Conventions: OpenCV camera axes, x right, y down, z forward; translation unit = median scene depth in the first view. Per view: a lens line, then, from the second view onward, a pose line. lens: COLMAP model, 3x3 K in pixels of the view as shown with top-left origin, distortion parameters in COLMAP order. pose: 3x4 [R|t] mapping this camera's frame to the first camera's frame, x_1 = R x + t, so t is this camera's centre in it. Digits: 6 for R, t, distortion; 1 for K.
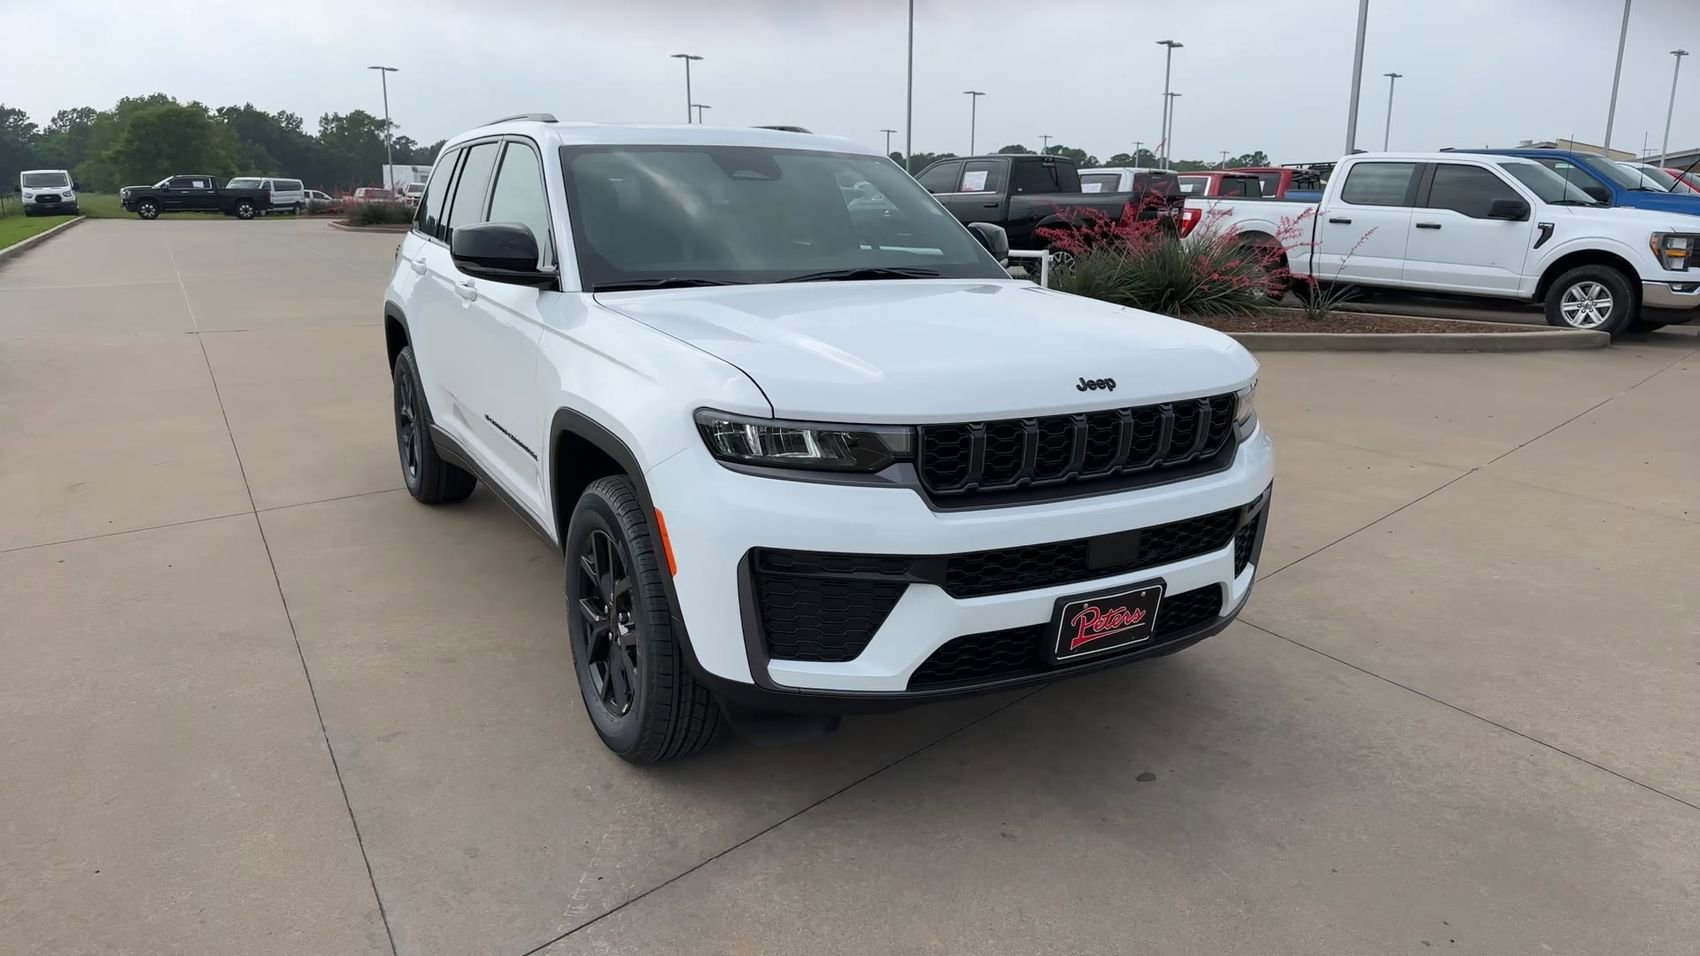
lens RADIAL K [[1154.5, 0, 865.6], [0, 1154.5, 466.6], [0, 0, 1]] dist [0.027766, -0.027297]
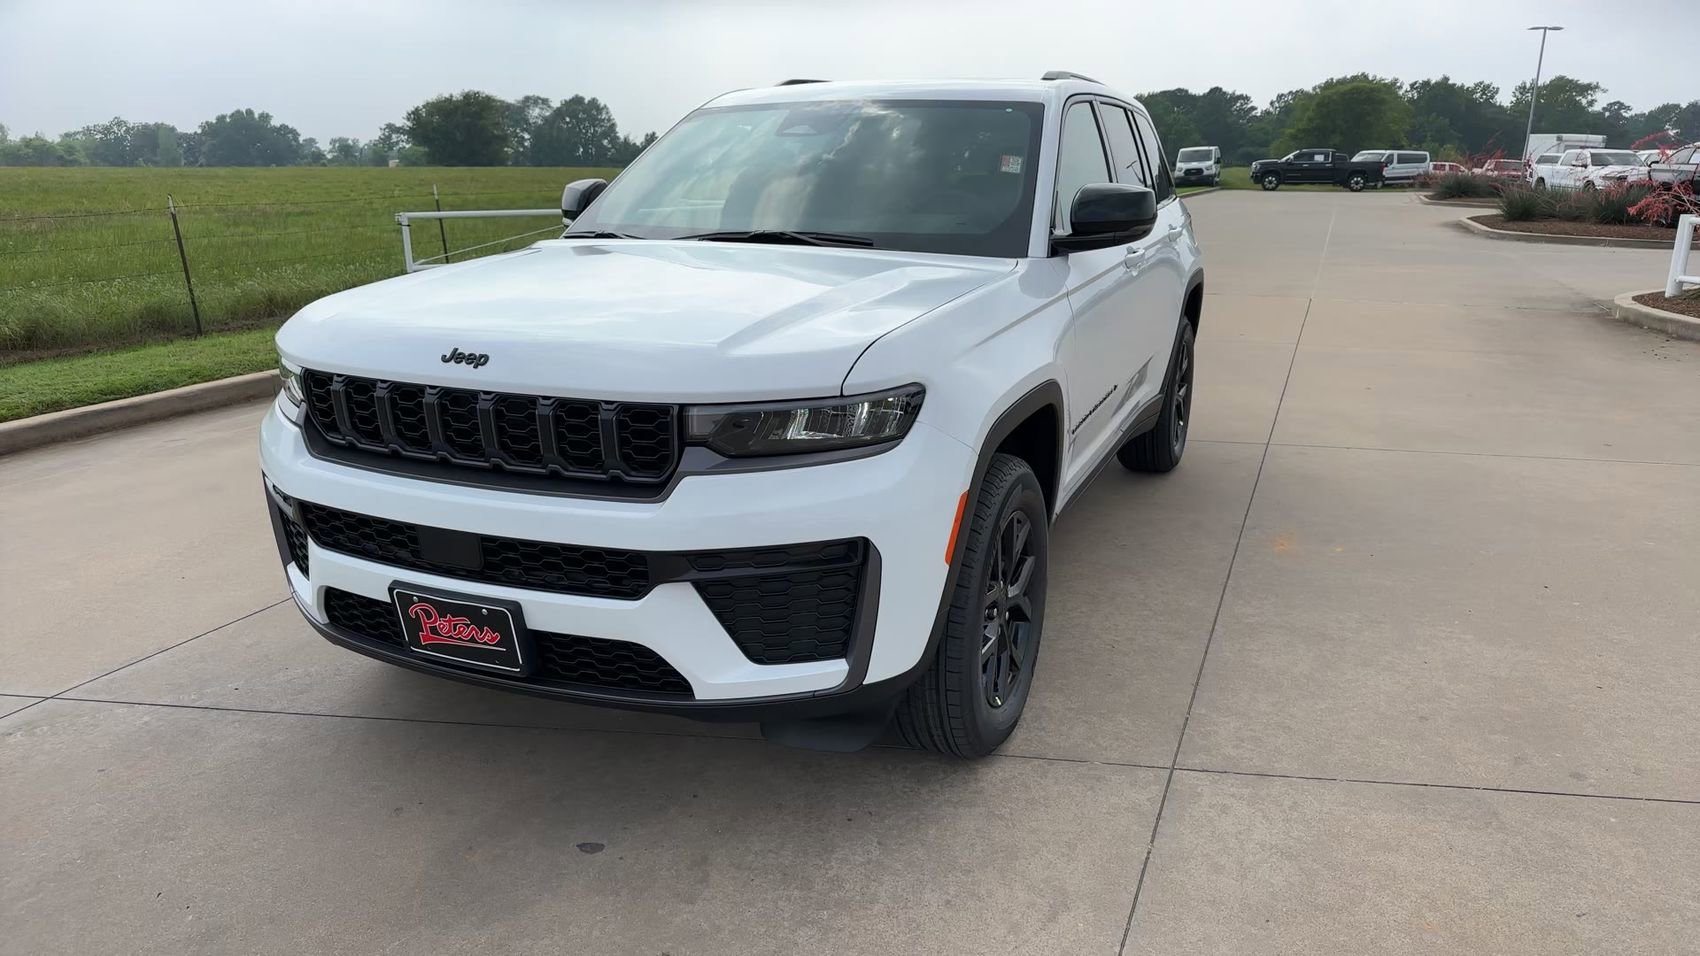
lens RADIAL K [[1154.5, 0, 868.6], [0, 1154.5, 484.7], [0, 0, 1]] dist [0.027766, -0.027297]
pose [[0.600219, 0.208715, -0.772124, 0.900431], [-0.180979, 0.975756, 0.123074, -0.117828], [0.779092, 0.065867, 0.623440, 0.588867]]
